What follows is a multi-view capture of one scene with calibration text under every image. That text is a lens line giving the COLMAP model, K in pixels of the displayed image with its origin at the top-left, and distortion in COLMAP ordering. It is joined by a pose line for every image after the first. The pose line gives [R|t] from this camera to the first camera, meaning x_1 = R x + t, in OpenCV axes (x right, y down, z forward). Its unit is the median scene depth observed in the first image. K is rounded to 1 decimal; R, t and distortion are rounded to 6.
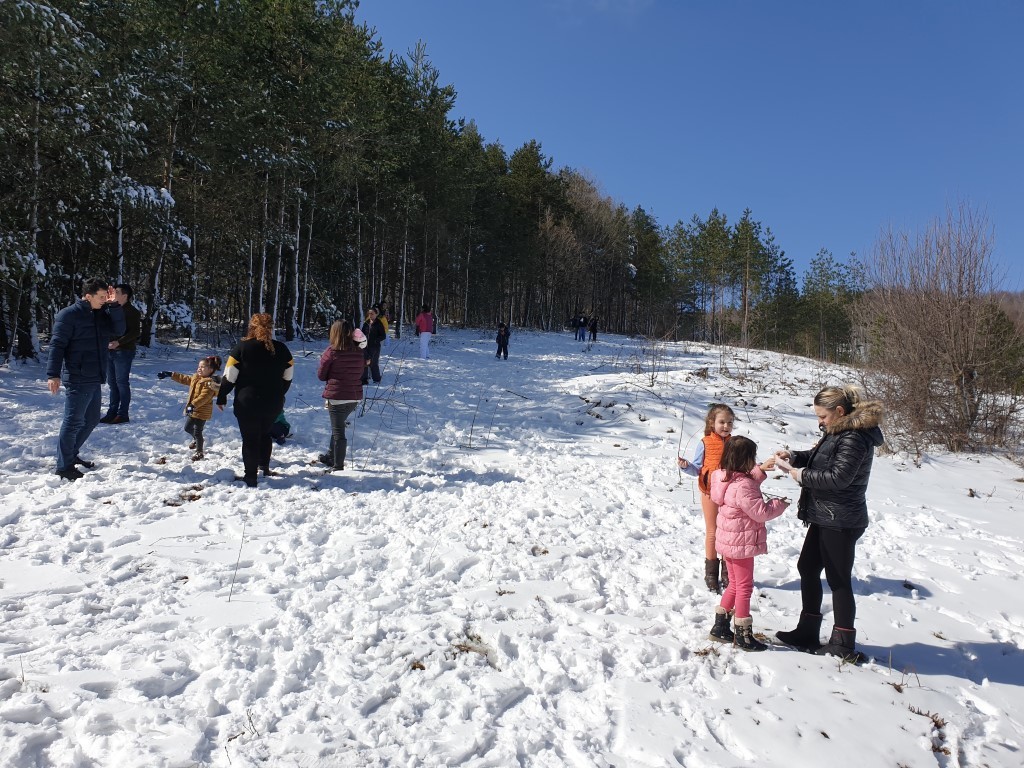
lens RADIAL K [[771.9, 0, 481.6], [0, 771.9, 382.6], [0, 0, 1]] dist [0.006540, 0.002183]
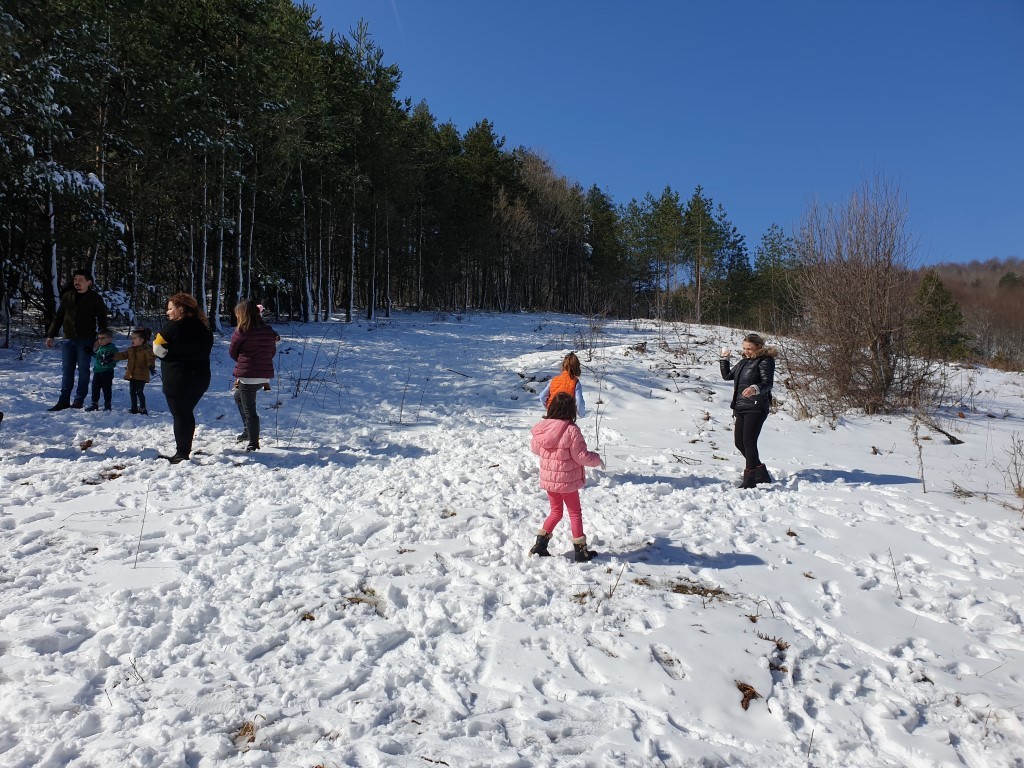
lens RADIAL K [[774.8, 0, 477.8], [0, 774.8, 387.8], [0, 0, 1]] dist [0.003883, 0.015599]
pose [[0.998677, -0.028540, 0.042770, 0.040523], [0.027322, 0.999212, 0.028782, 0.009698], [-0.043558, -0.027575, 0.998670, -0.023626]]
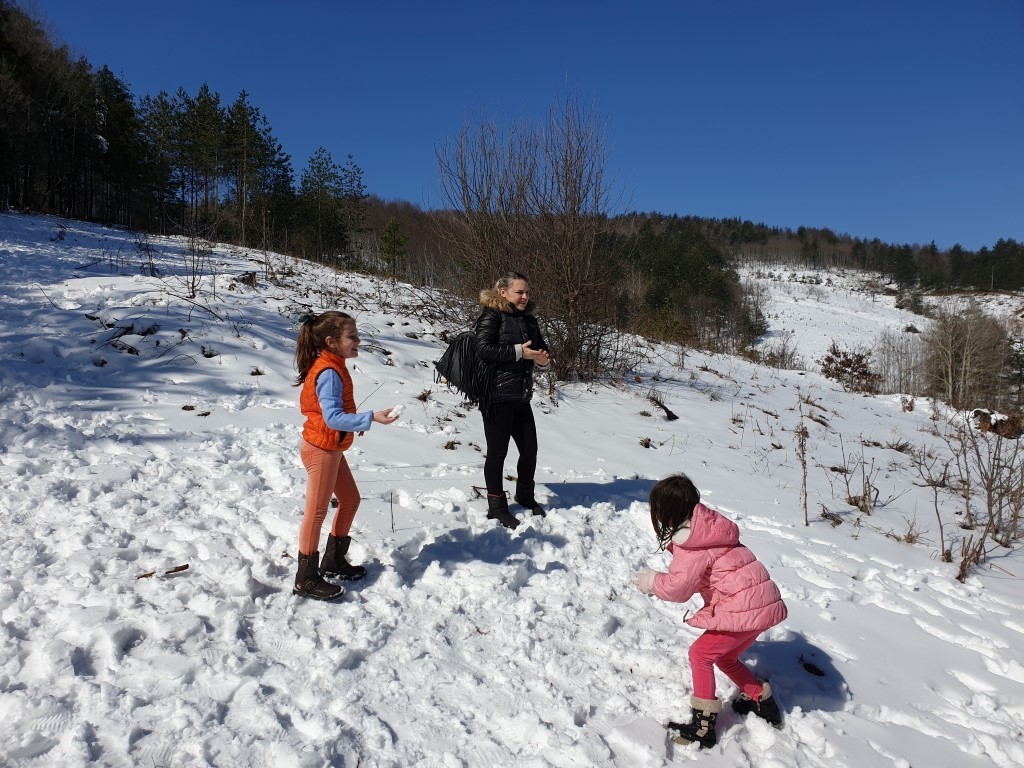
lens RADIAL K [[798.5, 0, 514.6], [0, 798.5, 380.1], [0, 0, 1]] dist [0.009187, 0.000233]
pose [[0.784009, -0.047703, 0.618914, -0.004132], [-0.026732, 0.993523, 0.110439, -0.012274], [-0.620173, -0.103130, 0.777656, 0.343825]]
